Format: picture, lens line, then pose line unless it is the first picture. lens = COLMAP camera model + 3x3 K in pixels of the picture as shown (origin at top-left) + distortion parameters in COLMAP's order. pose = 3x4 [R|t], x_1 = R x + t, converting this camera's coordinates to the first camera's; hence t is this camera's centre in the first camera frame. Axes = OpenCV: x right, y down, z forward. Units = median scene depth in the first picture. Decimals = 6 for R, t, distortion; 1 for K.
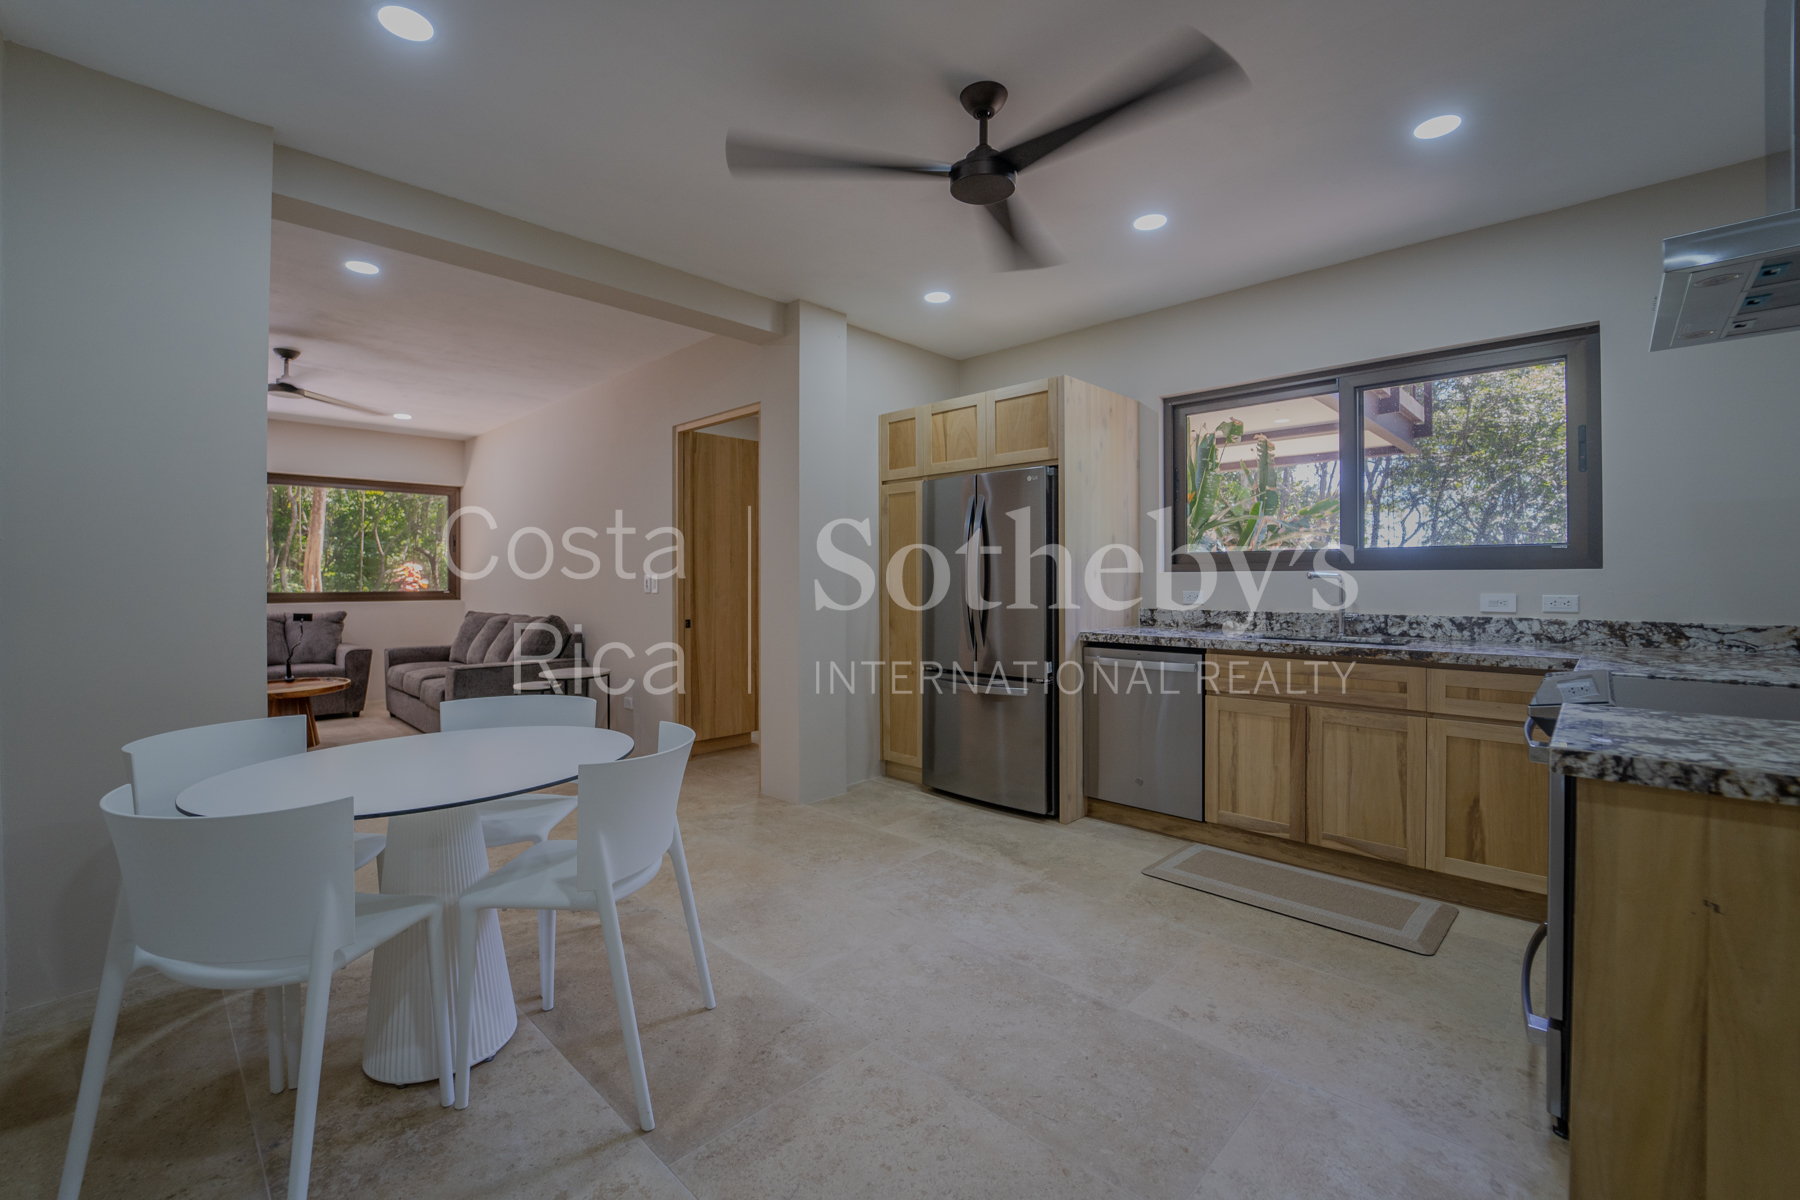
lens RADIAL K [[738.6, 0, 891.5], [0, 738.6, 589.3], [0, 0, 1]] dist [-0.018003, 0.000629]
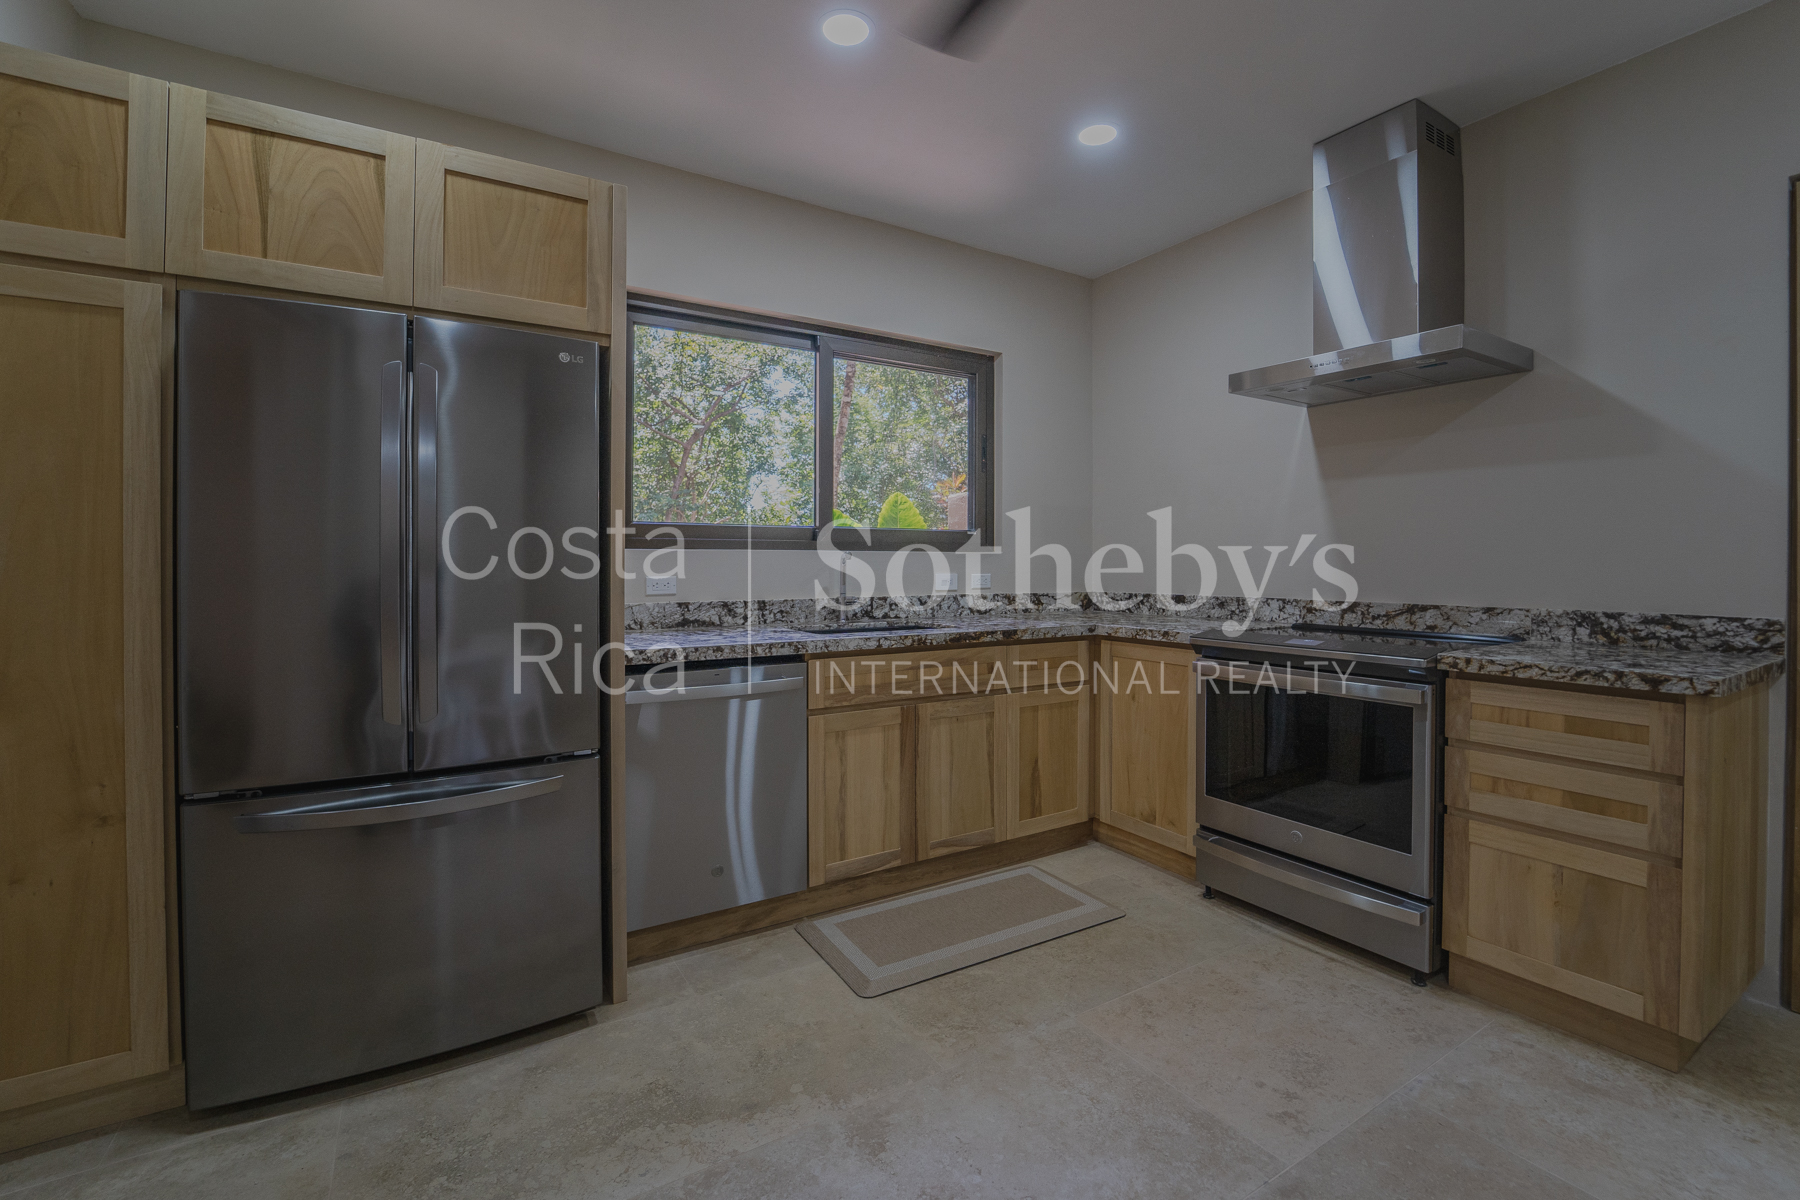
lens RADIAL K [[760.0, 0, 897.3], [0, 760.0, 567.3], [0, 0, 1]] dist [-0.022269, -0.000245]
pose [[0.254162, -0.003788, 0.967154, -0.295047], [0.012031, 0.999927, 0.000755, -0.005144], [-0.967087, 0.011444, 0.254189, 0.748586]]
